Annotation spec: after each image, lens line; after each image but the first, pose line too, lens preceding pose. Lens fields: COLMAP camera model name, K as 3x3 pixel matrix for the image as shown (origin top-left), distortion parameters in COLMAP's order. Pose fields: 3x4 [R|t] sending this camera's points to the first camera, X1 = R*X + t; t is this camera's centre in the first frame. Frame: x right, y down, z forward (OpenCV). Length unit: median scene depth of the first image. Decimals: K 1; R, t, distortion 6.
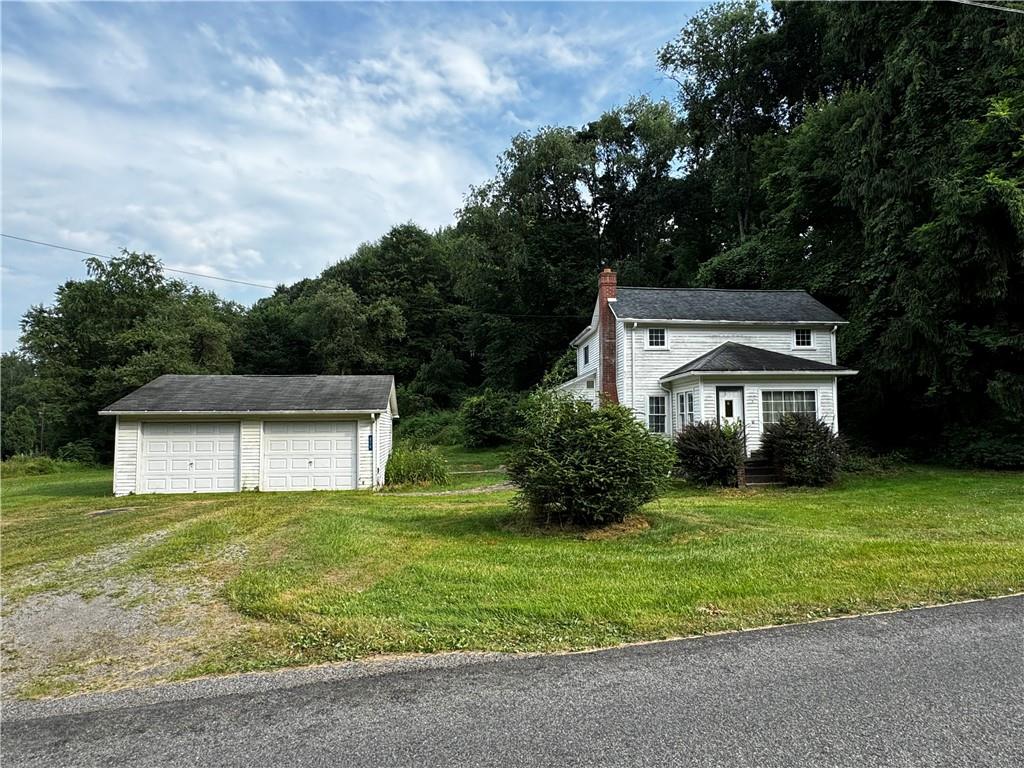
lens RADIAL K [[650.9, 0, 511.8], [0, 650.9, 380.9], [0, 0, 1]] dist [0.001074, -0.000034]
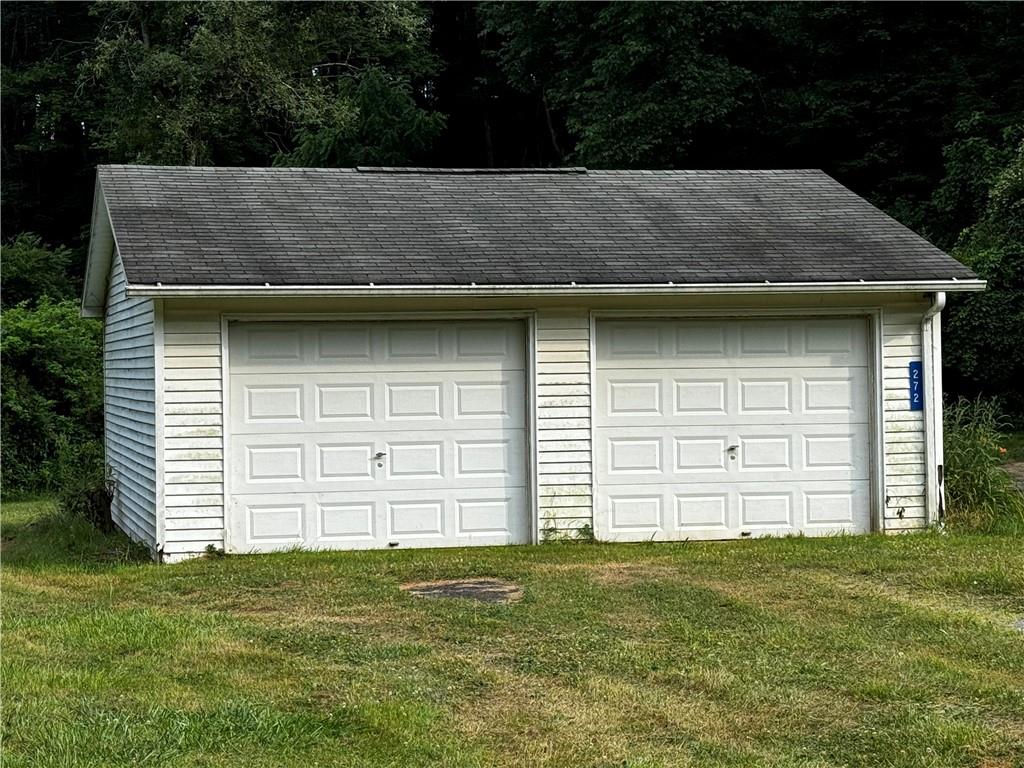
lens RADIAL K [[2281.6, 0, 511.9], [0, 2281.6, 385.2], [0, 0, 1]] dist [0.119972, 0.000000]
pose [[0.996866, -0.005281, 0.078934, -0.502967], [-0.001754, 0.996049, 0.088784, -0.003236], [-0.079091, -0.088644, 0.992918, -0.083305]]
